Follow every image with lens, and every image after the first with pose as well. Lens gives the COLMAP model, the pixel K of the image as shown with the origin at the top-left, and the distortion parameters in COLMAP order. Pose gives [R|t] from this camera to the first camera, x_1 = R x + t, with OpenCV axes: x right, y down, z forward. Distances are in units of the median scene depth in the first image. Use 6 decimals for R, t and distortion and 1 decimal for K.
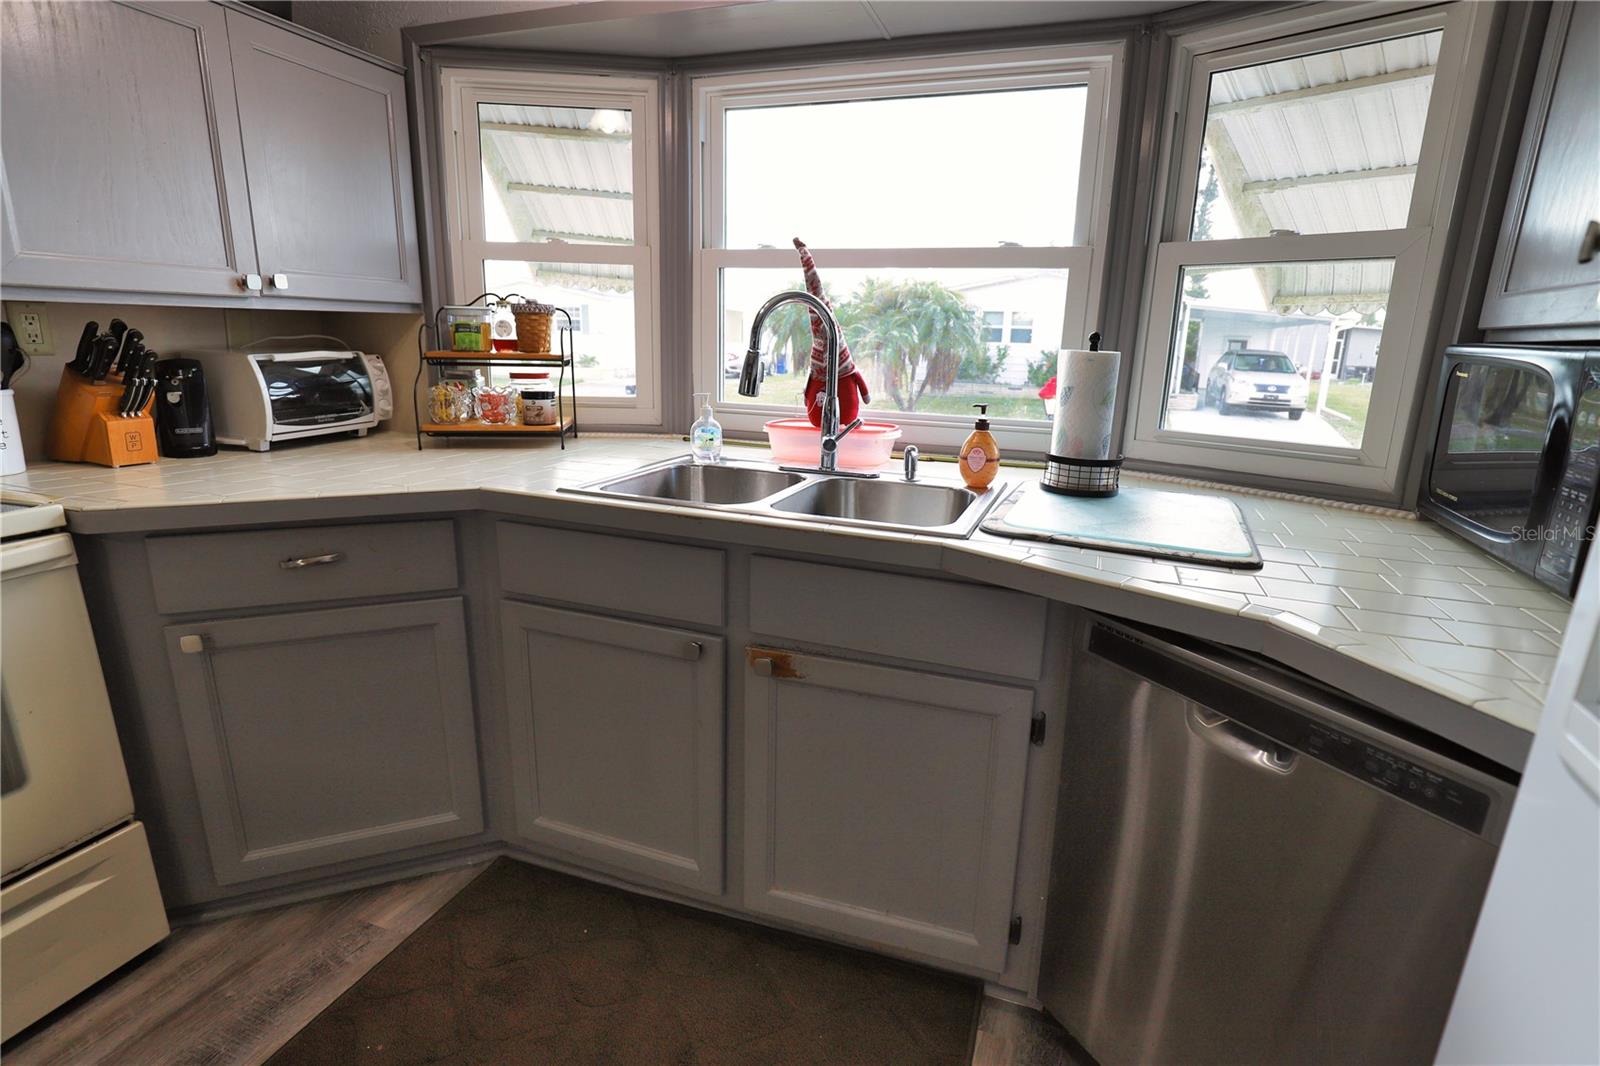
lens RADIAL K [[793.0, 0, 805.5], [0, 793.0, 540.1], [0, 0, 1]] dist [-0.030792, 0.008124]
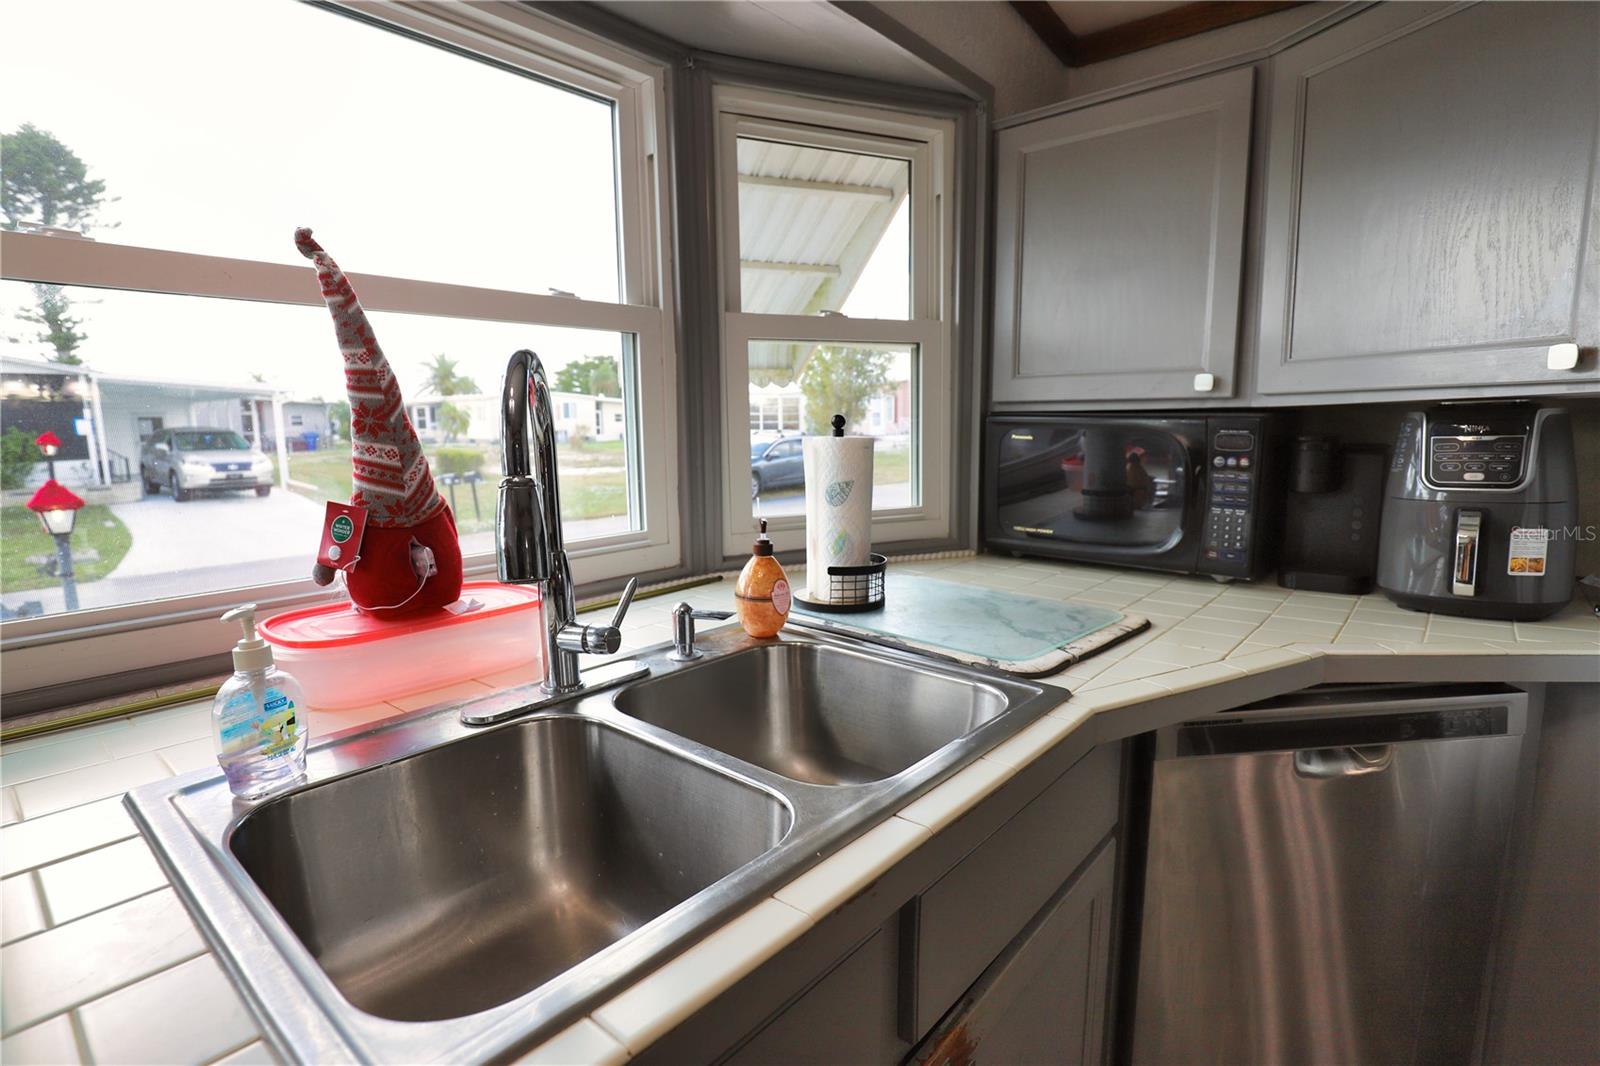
lens RADIAL K [[793.0, 0, 805.5], [0, 793.0, 540.1], [0, 0, 1]] dist [-0.030792, 0.008124]
pose [[0.347565, -0.172867, 0.921583, -0.364964], [0.253529, 0.963575, 0.085128, -0.179194], [-0.902730, 0.204061, 0.378732, 0.614187]]
